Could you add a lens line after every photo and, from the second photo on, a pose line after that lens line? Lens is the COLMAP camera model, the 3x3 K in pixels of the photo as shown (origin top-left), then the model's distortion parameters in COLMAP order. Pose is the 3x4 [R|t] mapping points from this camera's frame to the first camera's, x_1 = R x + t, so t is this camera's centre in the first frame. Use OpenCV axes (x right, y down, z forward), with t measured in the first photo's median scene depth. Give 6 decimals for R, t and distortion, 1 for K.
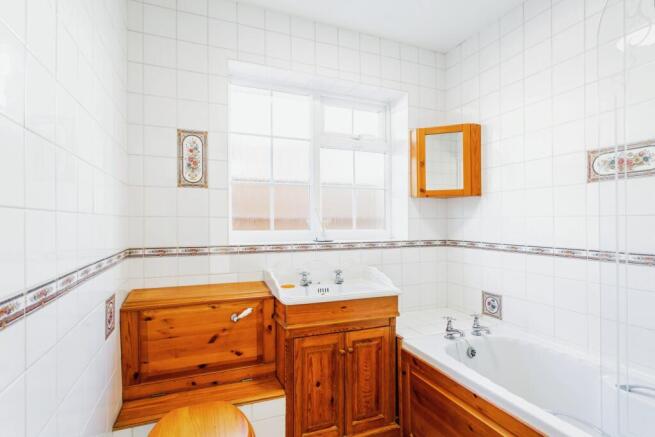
lens RADIAL K [[334.8, 0, 327.1], [0, 334.8, 219.8], [0, 0, 1]] dist [-0.000136, -0.000813]
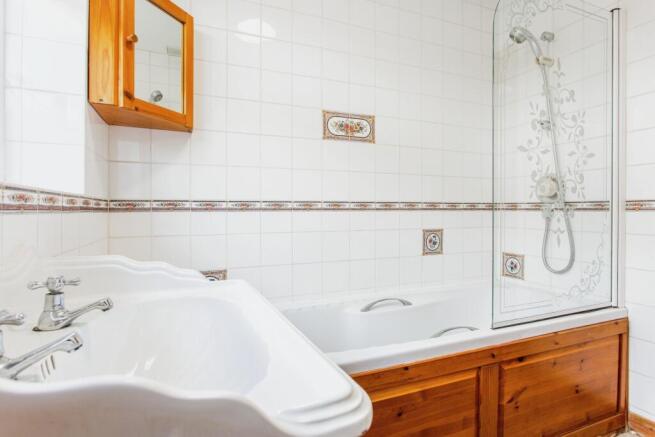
lens RADIAL K [[377.5, 0, 327.6], [0, 377.5, 215.3], [0, 0, 1]] dist [-0.003928, -0.000072]
pose [[-0.035880, 0.008744, 0.999318, -0.463404], [0.004983, 0.999951, -0.008570, 0.153406], [-0.999344, 0.004672, -0.035922, 1.095748]]
